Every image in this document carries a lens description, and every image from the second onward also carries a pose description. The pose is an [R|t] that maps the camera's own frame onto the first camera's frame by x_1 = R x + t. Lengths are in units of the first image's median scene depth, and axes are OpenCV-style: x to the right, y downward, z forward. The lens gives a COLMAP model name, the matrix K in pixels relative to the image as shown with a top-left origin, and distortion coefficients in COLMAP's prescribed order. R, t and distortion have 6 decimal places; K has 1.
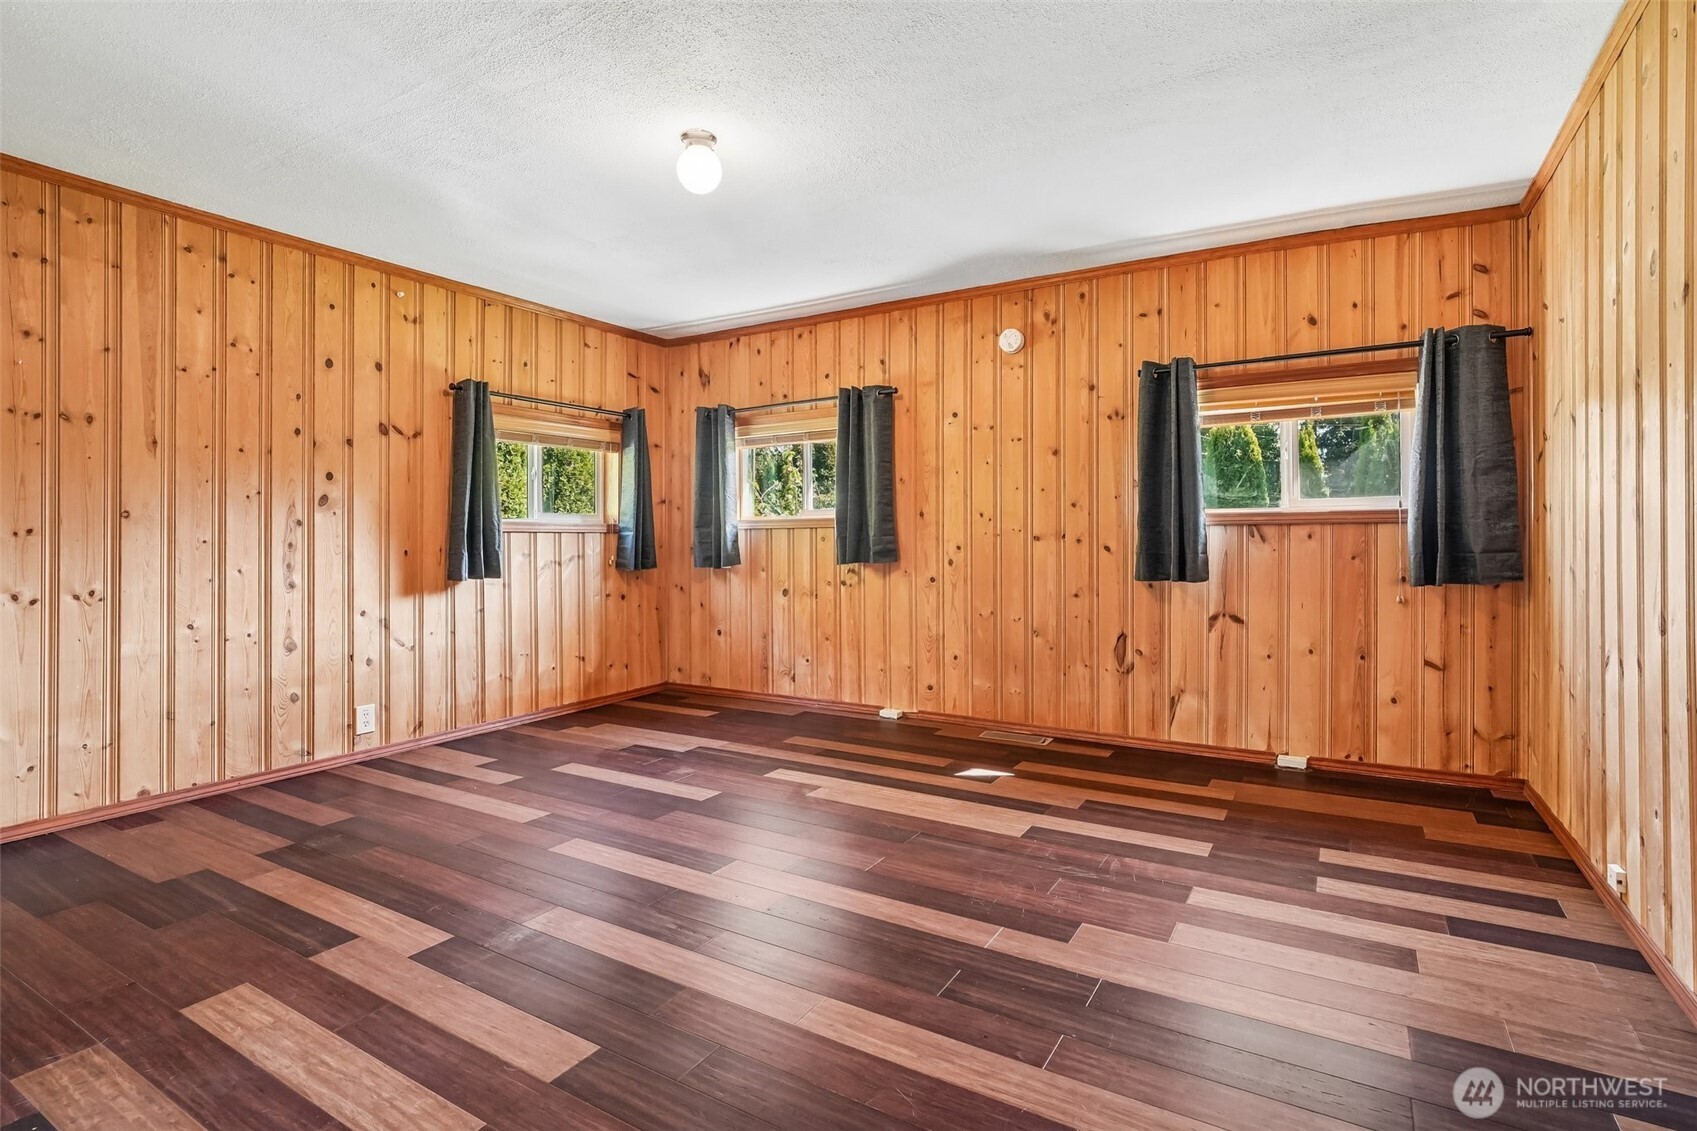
lens RADIAL K [[808.9, 0, 854.3], [0, 808.9, 542.6], [0, 0, 1]] dist [-0.009305, 0.000284]
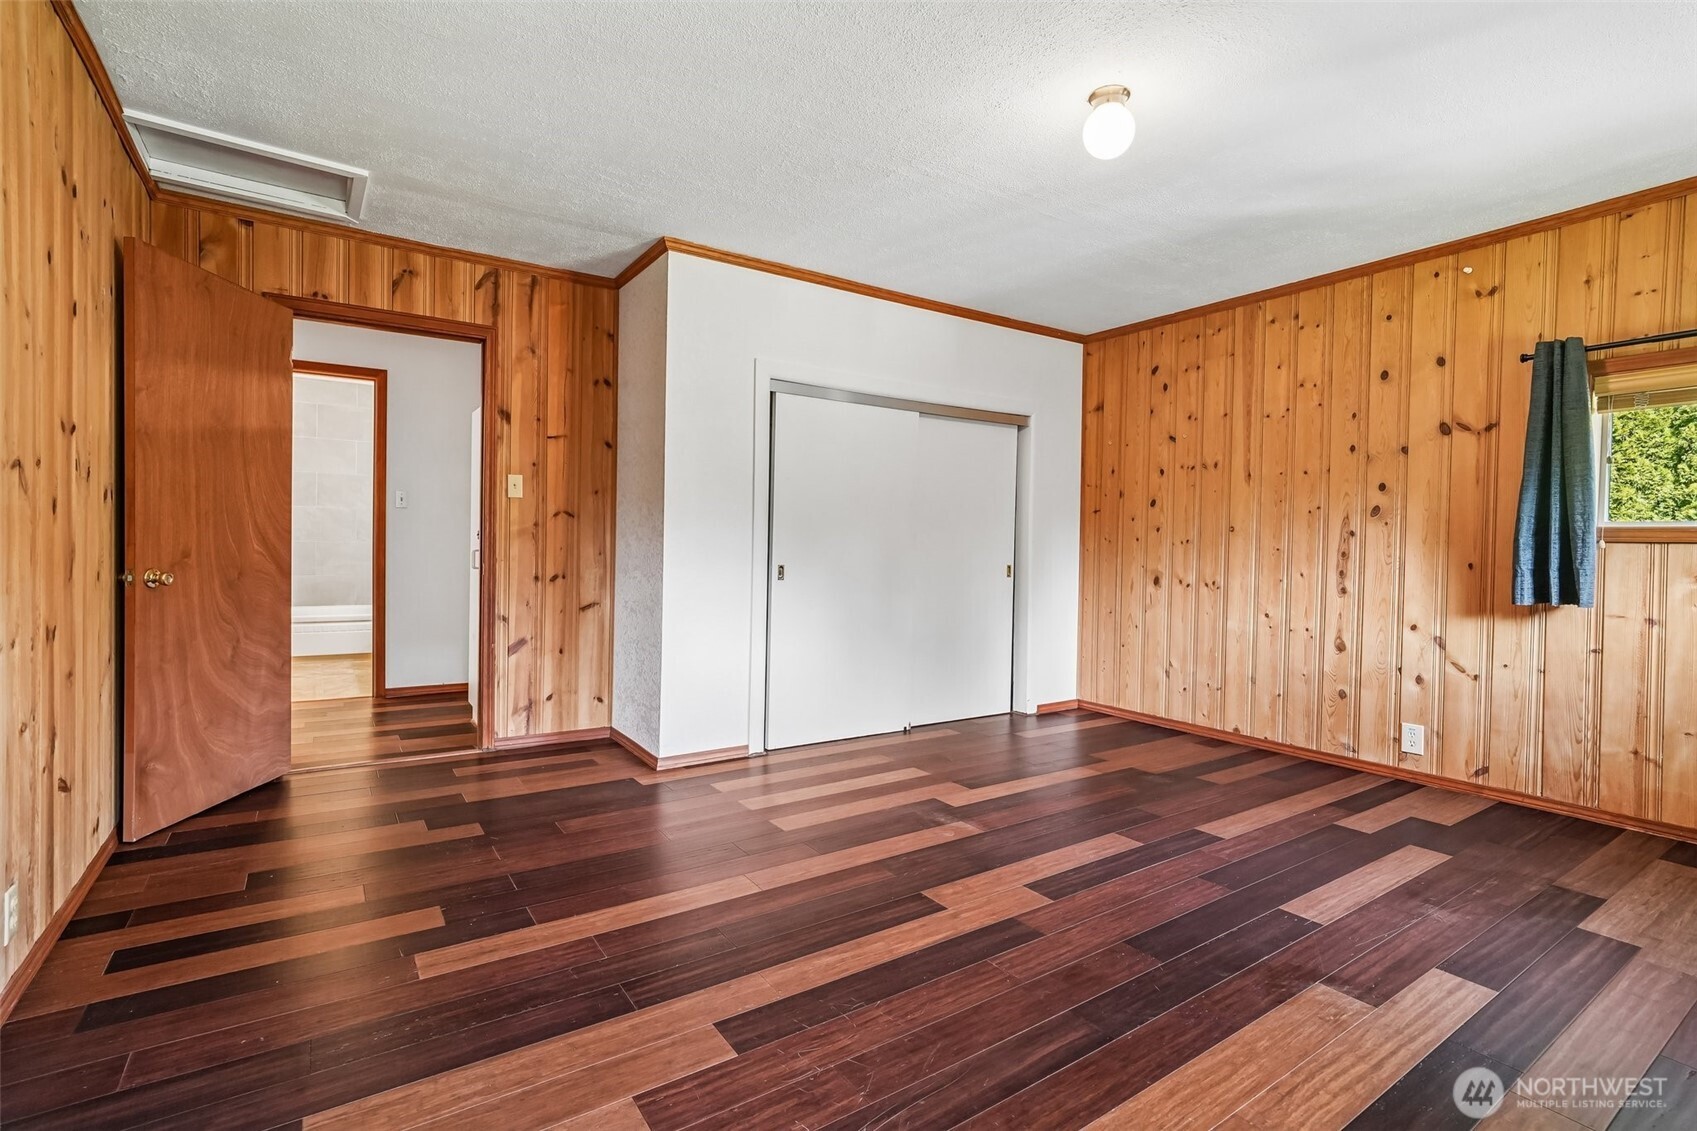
lens RADIAL K [[783.5, 0, 859.7], [0, 783.5, 562.6], [0, 0, 1]] dist [-0.021476, 0.012719]
pose [[-0.395528, 0.020649, -0.918222, 0.621077], [-0.017824, 0.999386, 0.030151, -0.006334], [0.918281, 0.028292, -0.394917, 0.957332]]
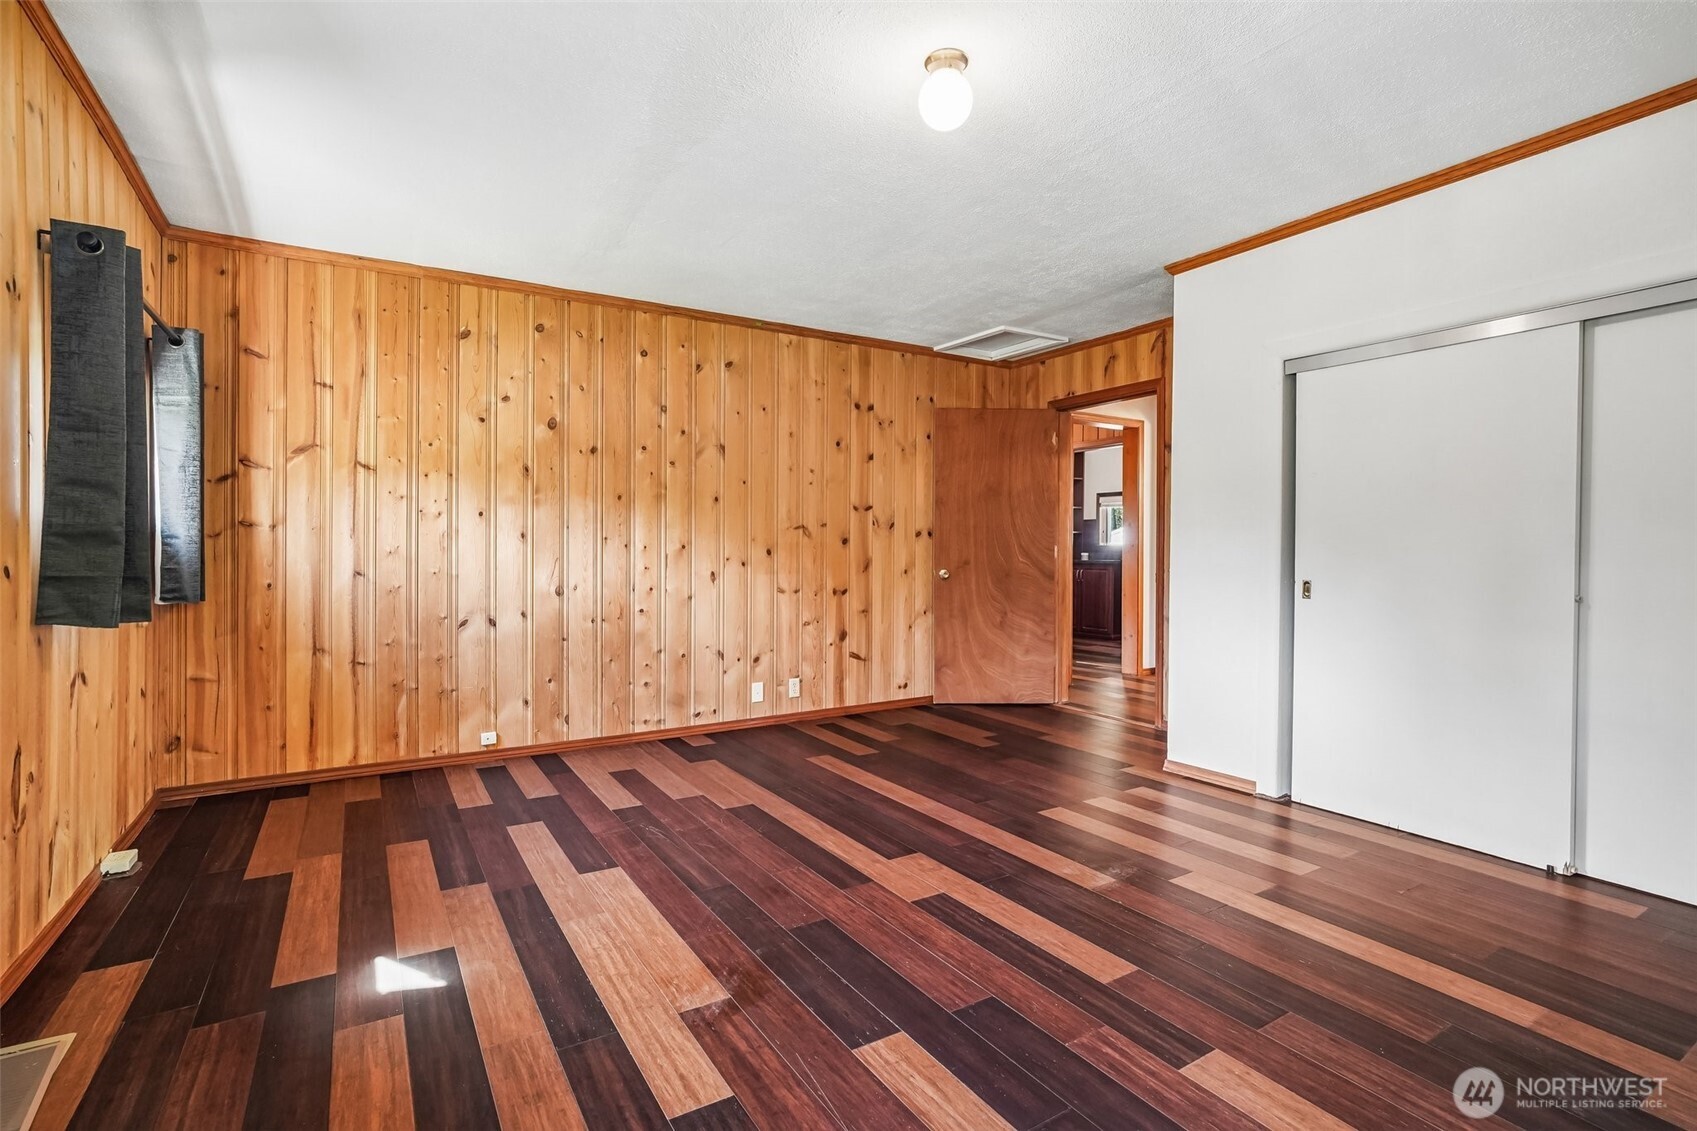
lens RADIAL K [[815.9, 0, 878.3], [0, 815.9, 561.1], [0, 0, 1]] dist [0.002921, 0.000061]
pose [[-0.908536, -0.004528, 0.417783, -0.416651], [0.001272, 0.999907, 0.013602, -0.002882], [-0.417805, 0.012889, -0.908445, 1.557798]]
